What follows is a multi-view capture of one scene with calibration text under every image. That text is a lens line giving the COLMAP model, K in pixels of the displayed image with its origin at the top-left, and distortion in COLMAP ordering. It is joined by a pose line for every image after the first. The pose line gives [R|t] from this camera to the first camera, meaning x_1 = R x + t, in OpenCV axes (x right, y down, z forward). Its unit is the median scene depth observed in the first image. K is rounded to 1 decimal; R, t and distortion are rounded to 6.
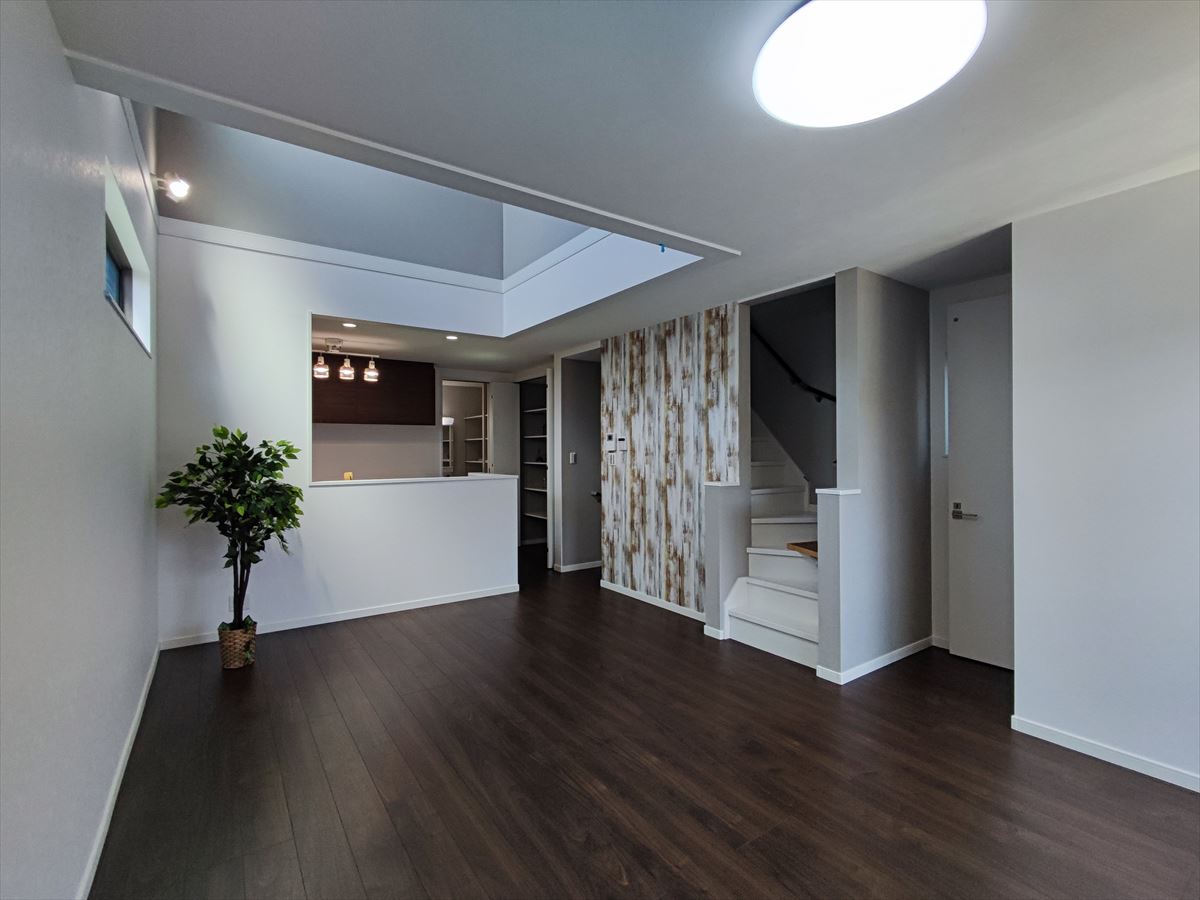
lens RADIAL K [[543.2, 0, 595.2], [0, 543.2, 447.6], [0, 0, 1]] dist [-0.001647, 0.000376]
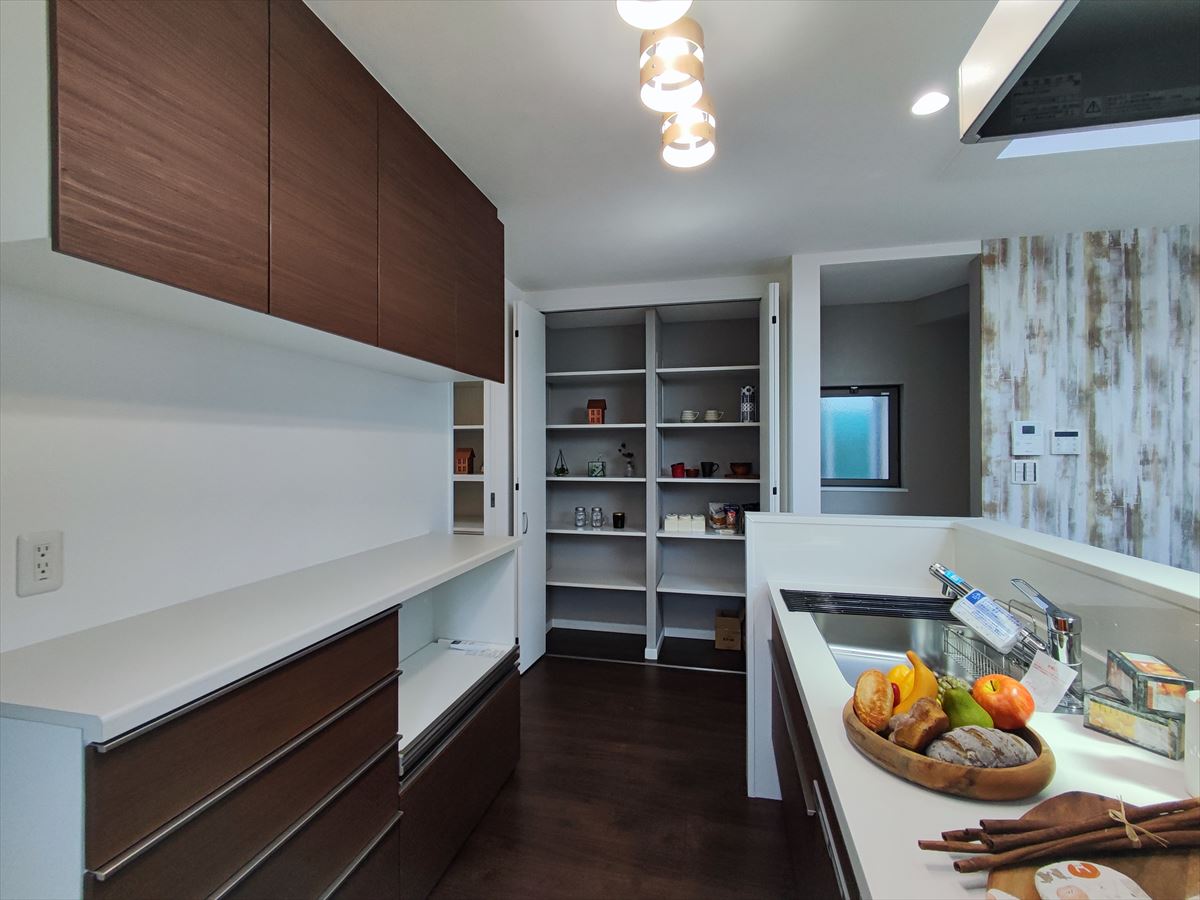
lens RADIAL K [[543.2, 0, 595.2], [0, 543.2, 447.6], [0, 0, 1]] dist [-0.001647, 0.000376]
pose [[0.743012, 0.014949, 0.669111, -0.642893], [-0.007946, 0.999877, -0.013514, 0.009008], [-0.669230, 0.004724, 0.743040, 0.923568]]
